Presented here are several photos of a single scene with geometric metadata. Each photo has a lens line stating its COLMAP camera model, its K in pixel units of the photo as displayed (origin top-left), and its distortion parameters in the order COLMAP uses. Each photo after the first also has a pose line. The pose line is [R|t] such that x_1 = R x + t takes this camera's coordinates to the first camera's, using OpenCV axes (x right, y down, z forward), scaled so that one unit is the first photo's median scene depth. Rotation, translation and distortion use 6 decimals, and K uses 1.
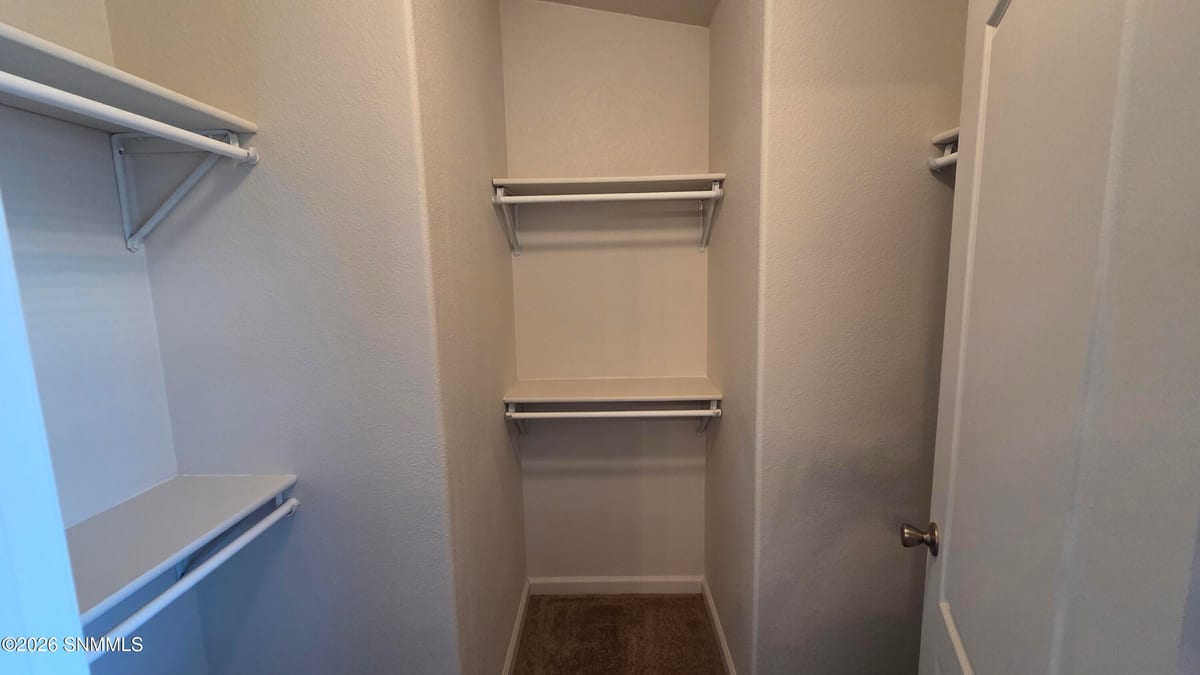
lens RADIAL K [[488.0, 0, 600.5], [0, 488.0, 336.1], [0, 0, 1]] dist [-0.001067, -0.000016]
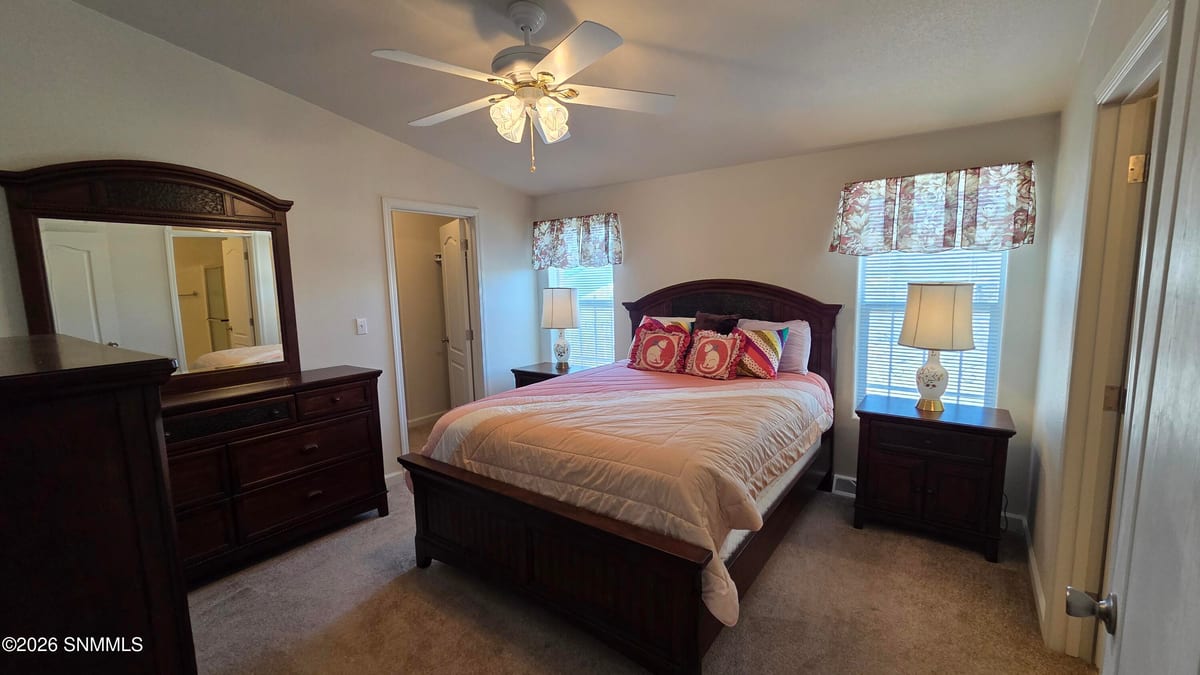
lens RADIAL K [[488.0, 0, 601.4], [0, 488.0, 338.2], [0, 0, 1]] dist [-0.001067, -0.000016]
pose [[0.588158, -0.086485, 0.804109, -1.732356], [0.119185, 0.992679, 0.019590, 0.341189], [-0.799916, 0.084316, 0.594159, -2.325392]]
